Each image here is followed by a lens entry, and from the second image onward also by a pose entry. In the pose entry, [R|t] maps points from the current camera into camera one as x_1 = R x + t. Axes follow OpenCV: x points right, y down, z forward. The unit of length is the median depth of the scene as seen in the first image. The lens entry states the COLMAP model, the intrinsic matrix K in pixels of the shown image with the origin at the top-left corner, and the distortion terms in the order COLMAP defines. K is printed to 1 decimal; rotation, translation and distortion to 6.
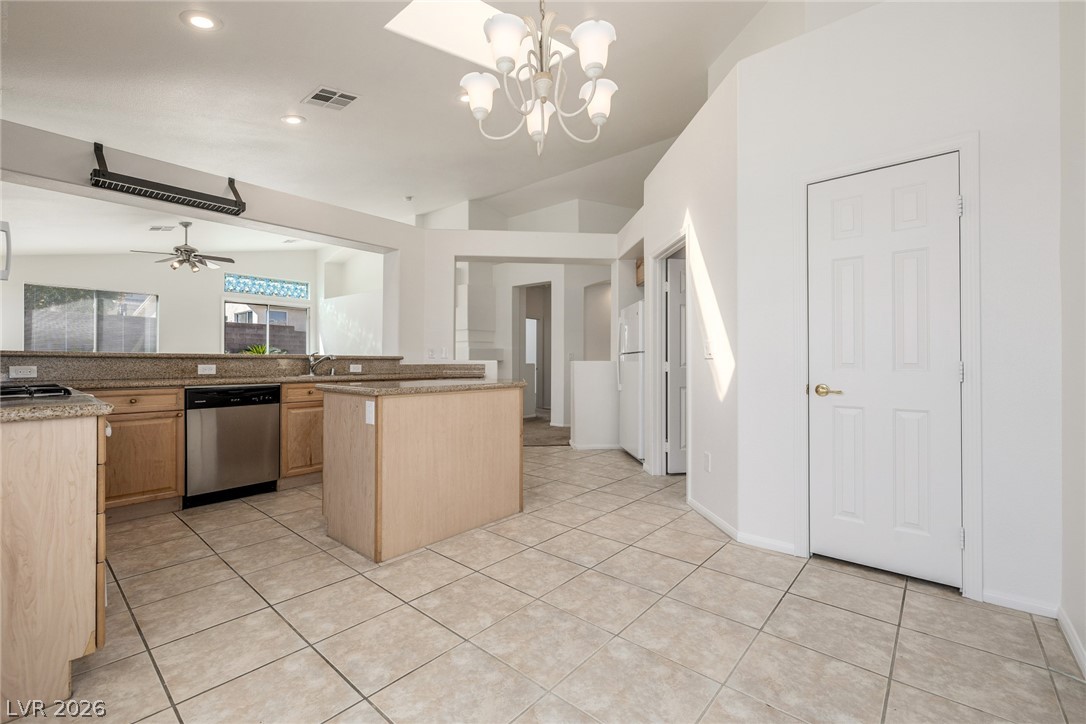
lens RADIAL K [[467.7, 0, 552.9], [0, 467.7, 361.3], [0, 0, 1]] dist [0.000103, 0.000086]
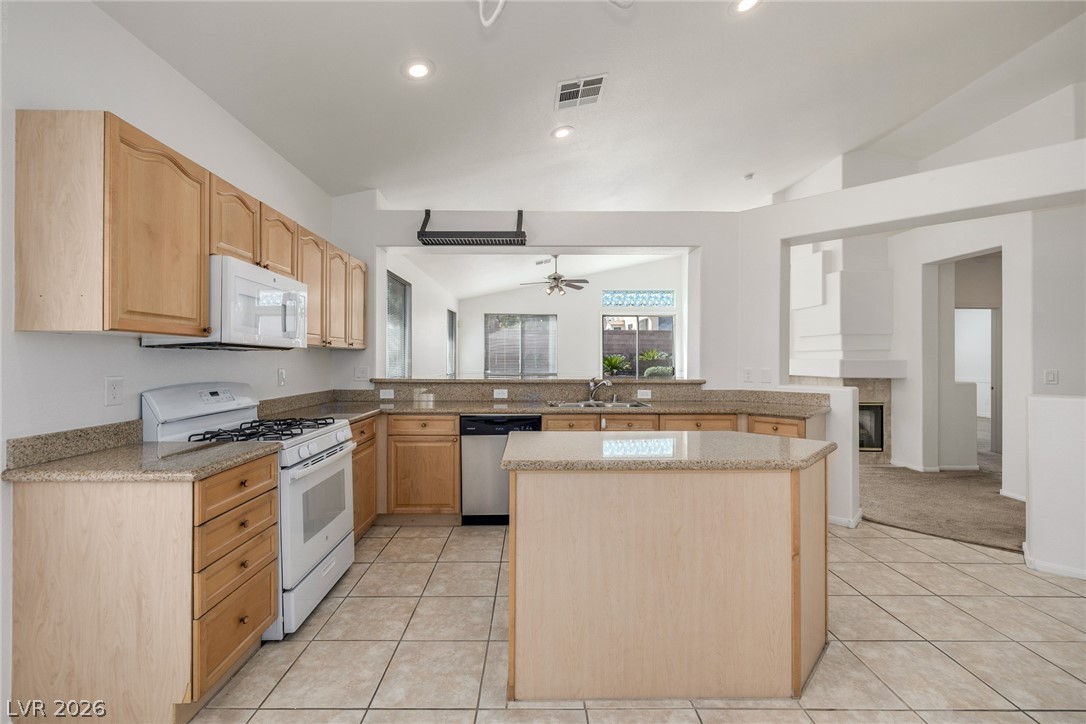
lens RADIAL K [[469.5, 0, 531.5], [0, 469.5, 357.7], [0, 0, 1]] dist [0.000810, 0.000141]
pose [[0.644499, -0.001506, -0.764604, 0.134381], [0.000151, 0.999998, -0.001842, -0.064035], [0.764605, 0.001071, 0.644498, 0.362756]]
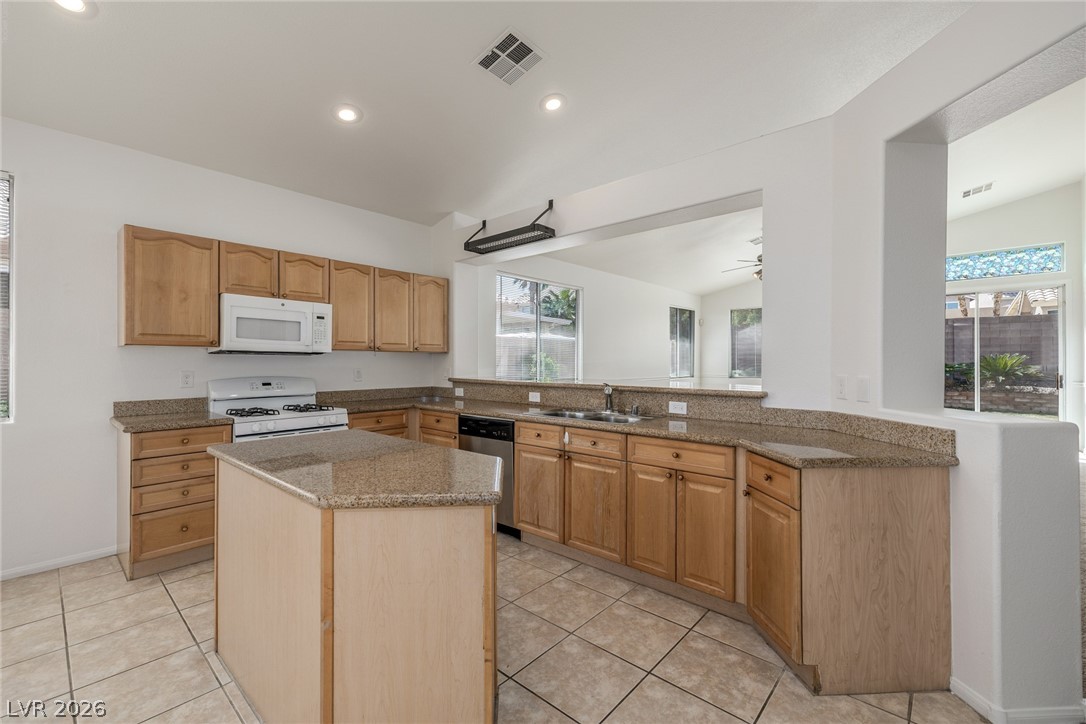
lens RADIAL K [[465.5, 0, 525.4], [0, 465.5, 361.2], [0, 0, 1]] dist [-0.000897, 0.000189]
pose [[-0.057792, 0.001552, -0.998327, 0.287716], [0.001496, 0.999998, 0.001468, -0.063452], [0.998328, -0.001408, -0.057794, 1.054204]]
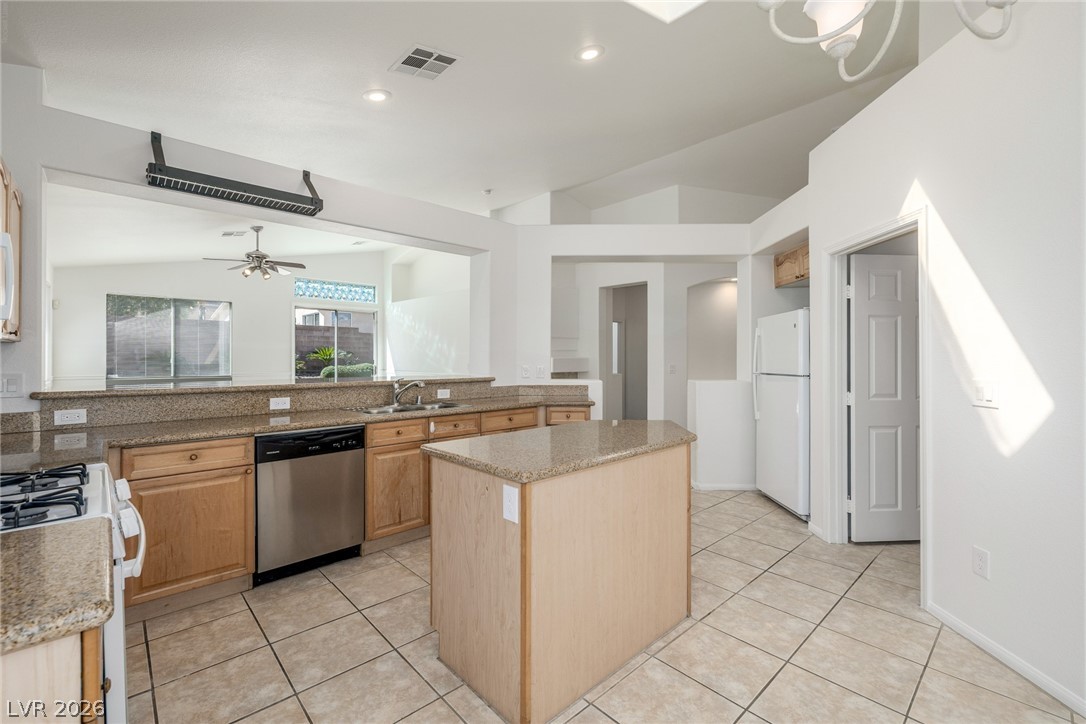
lens RADIAL K [[471.0, 0, 548.0], [0, 471.0, 358.8], [0, 0, 1]] dist [0.000700, -0.000073]
pose [[0.993419, -0.000003, -0.114538, -0.175273], [0.000632, 0.999985, 0.005448, -0.066652], [0.114536, -0.005484, 0.993404, 0.229937]]
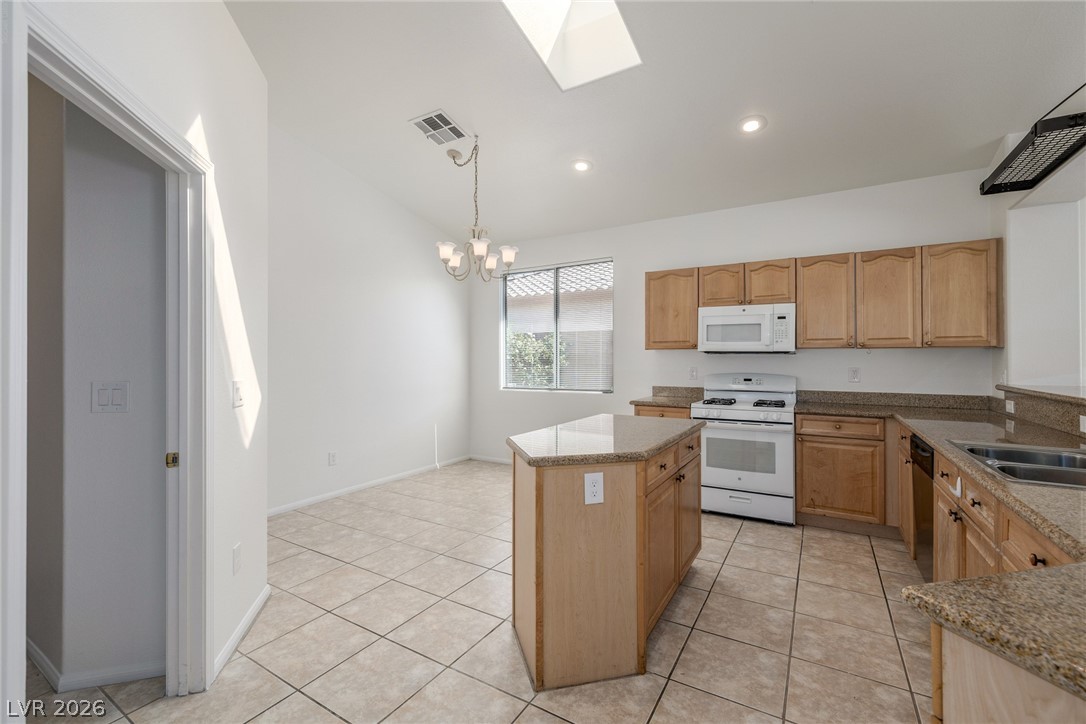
lens RADIAL K [[451.1, 0, 538.6], [0, 451.1, 355.9], [0, 0, 1]] dist [0.000683, 0.000099]
pose [[-0.990343, -0.002230, -0.138621, -0.008463], [-0.000404, 0.999913, -0.013199, -0.057600], [0.138638, -0.013015, -0.990258, 1.469071]]
